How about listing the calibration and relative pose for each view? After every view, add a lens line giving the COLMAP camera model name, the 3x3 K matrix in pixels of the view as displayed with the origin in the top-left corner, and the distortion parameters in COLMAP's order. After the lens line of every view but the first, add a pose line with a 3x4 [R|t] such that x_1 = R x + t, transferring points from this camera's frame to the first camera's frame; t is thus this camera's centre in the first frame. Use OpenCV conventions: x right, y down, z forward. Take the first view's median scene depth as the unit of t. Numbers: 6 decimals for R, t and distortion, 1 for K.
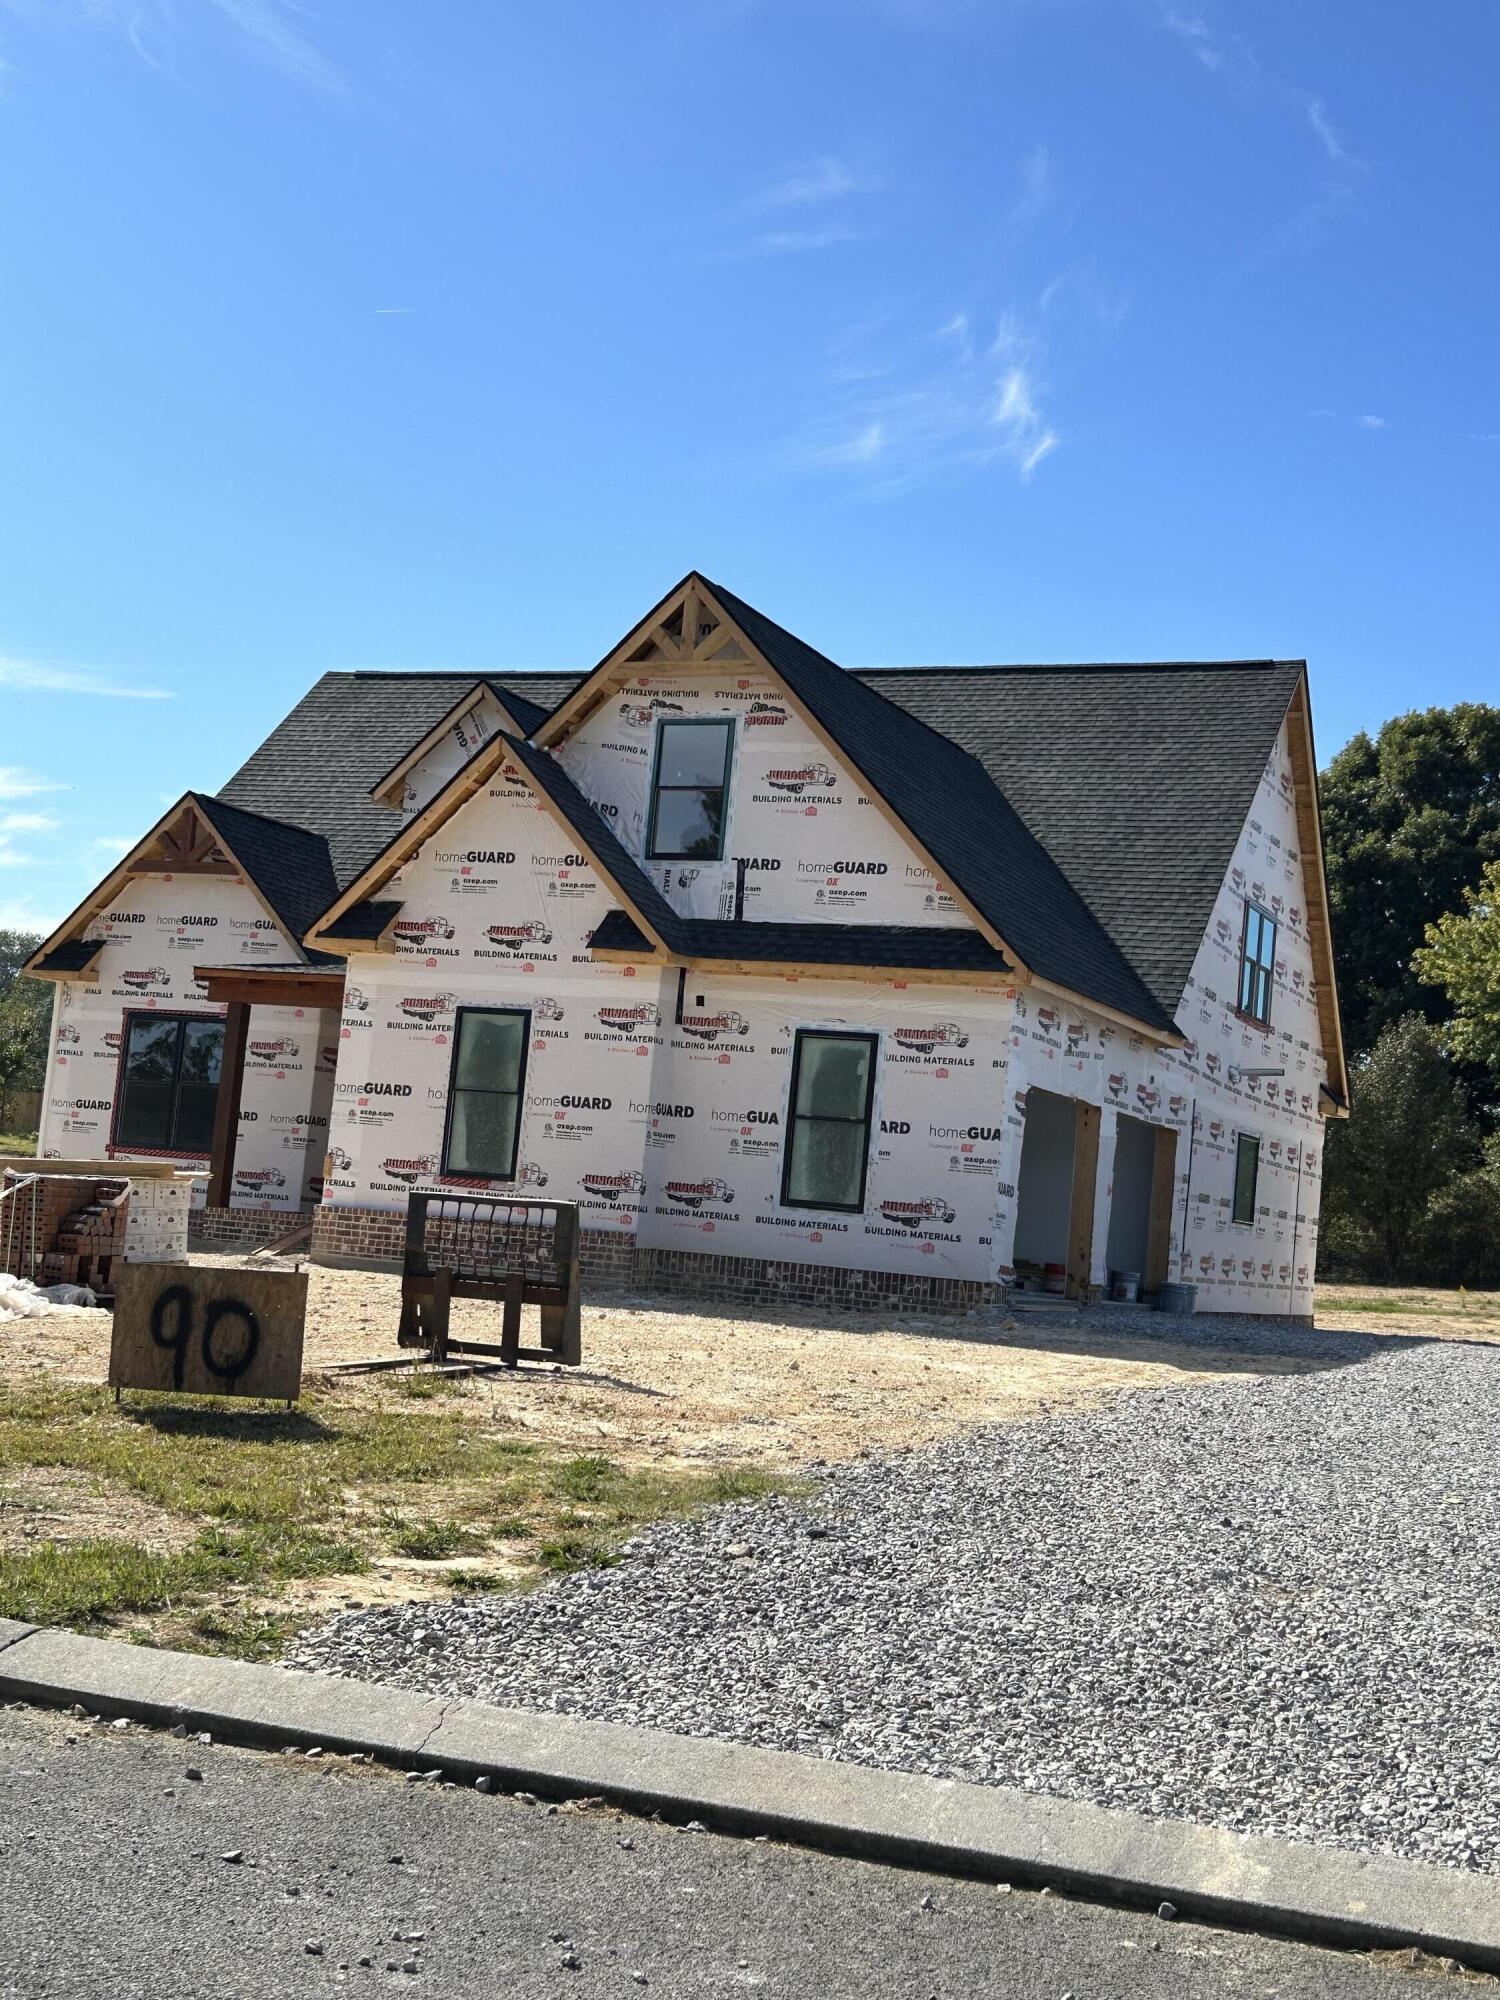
lens RADIAL K [[2361.0, 0, 750.0], [0, 2361.0, 1000.0], [0, 0, 1]] dist [0.140291, -0.005080]
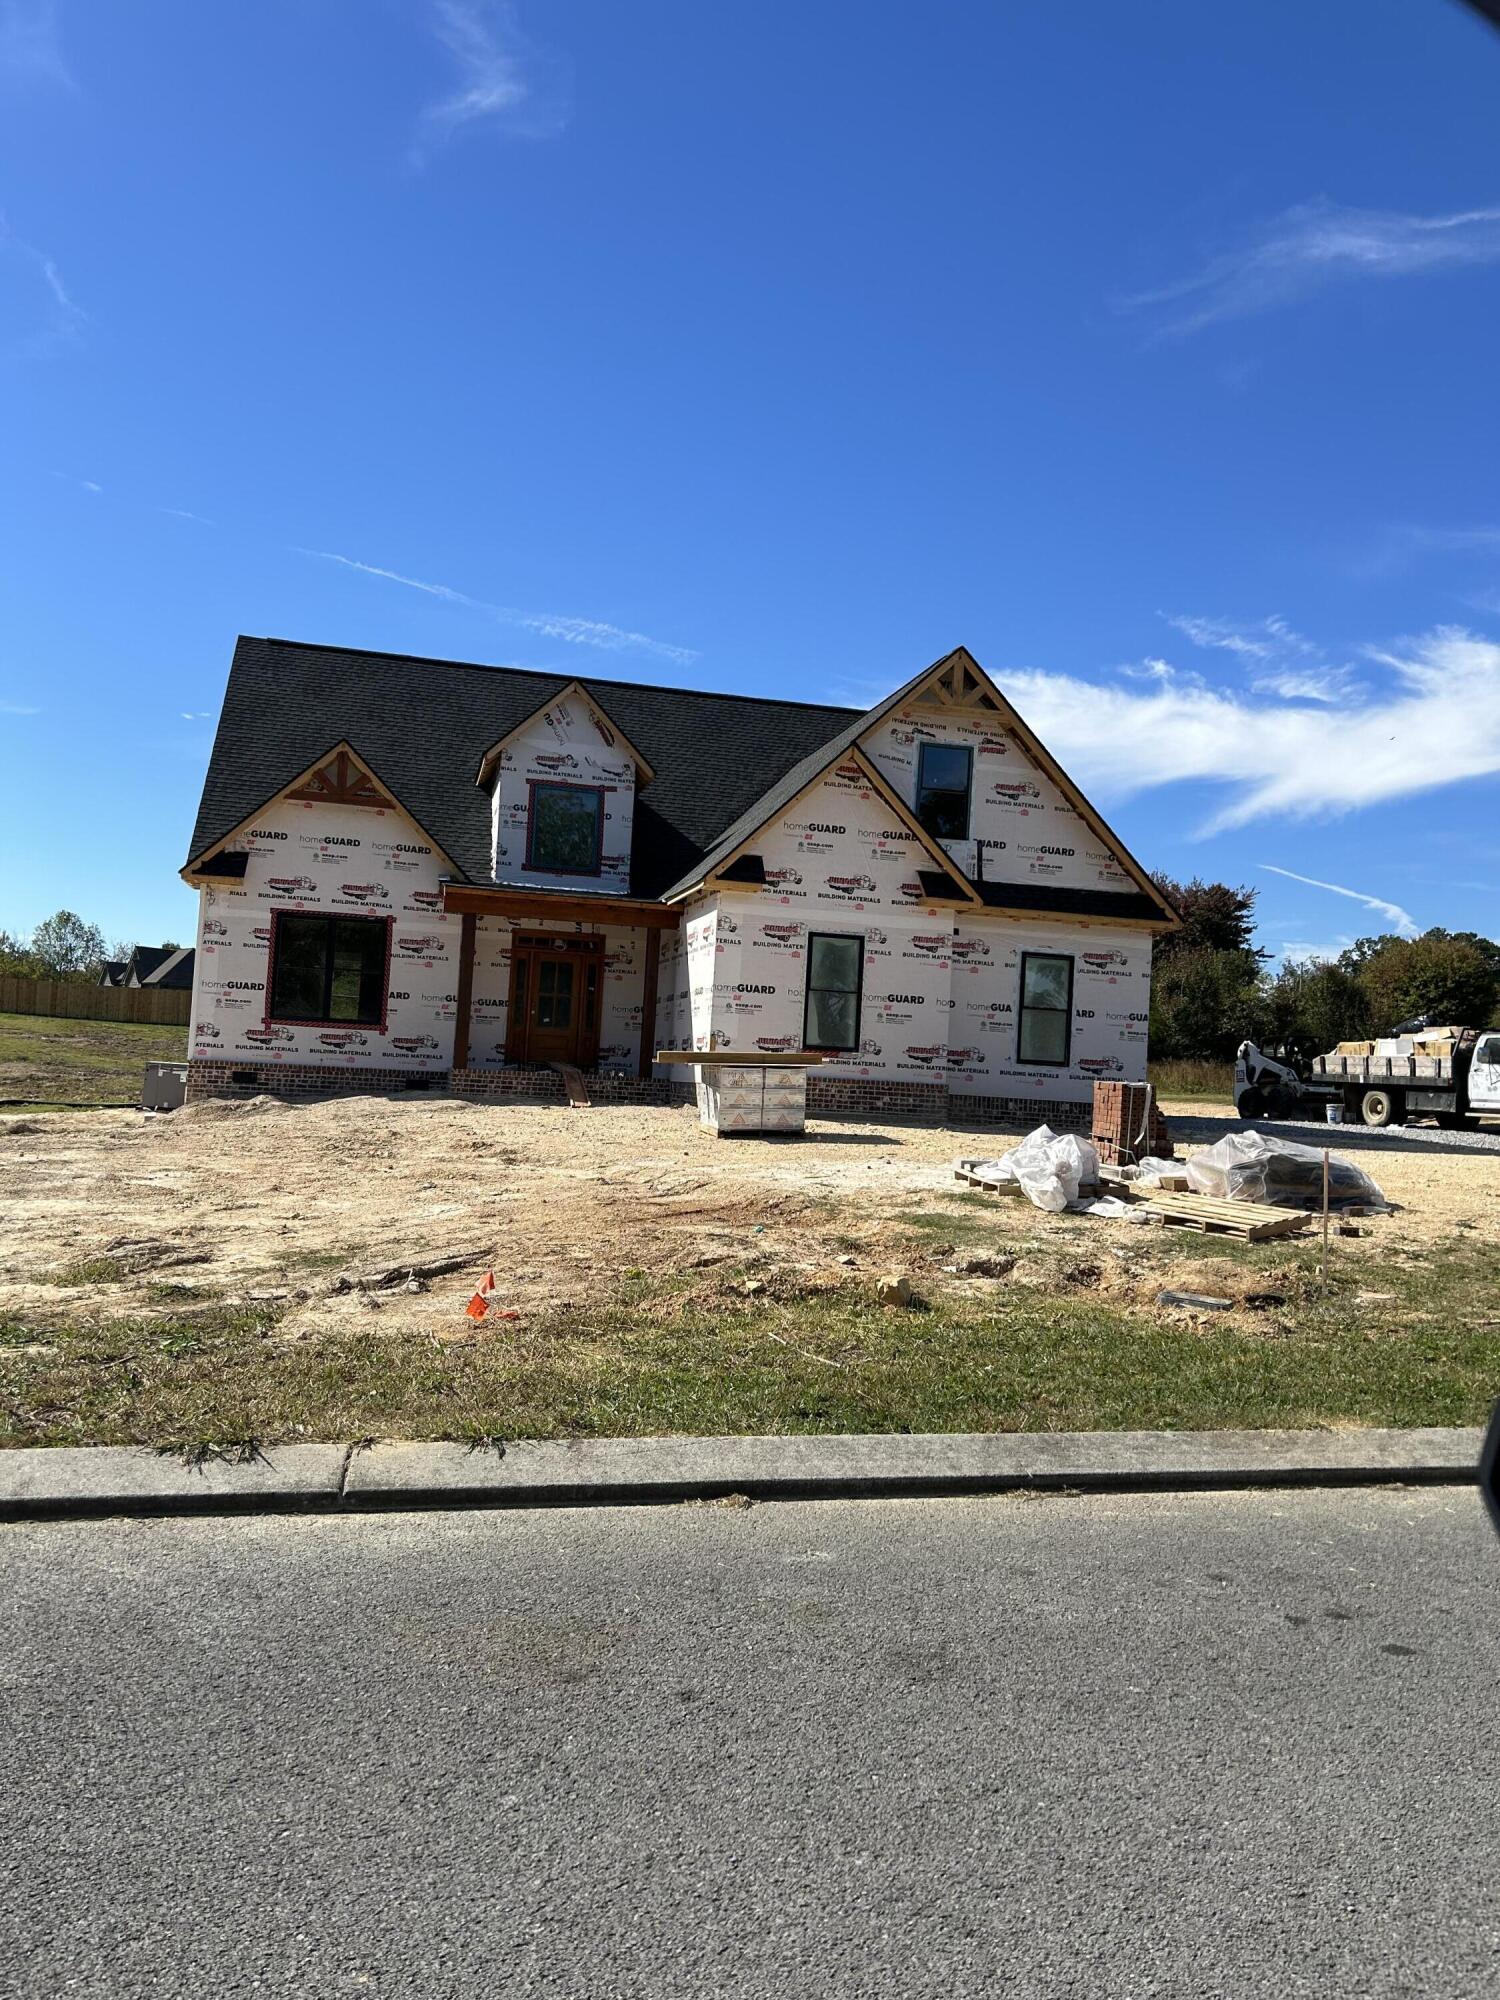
lens RADIAL K [[1509.4, 0, 750.0], [0, 1509.4, 1000.0], [0, 0, 1]] dist [0.061063, -0.065192]
pose [[0.810511, -0.013993, 0.585556, -0.703236], [-0.037787, 0.996383, 0.076114, -0.025029], [-0.584503, -0.083818, 0.807051, 0.280719]]
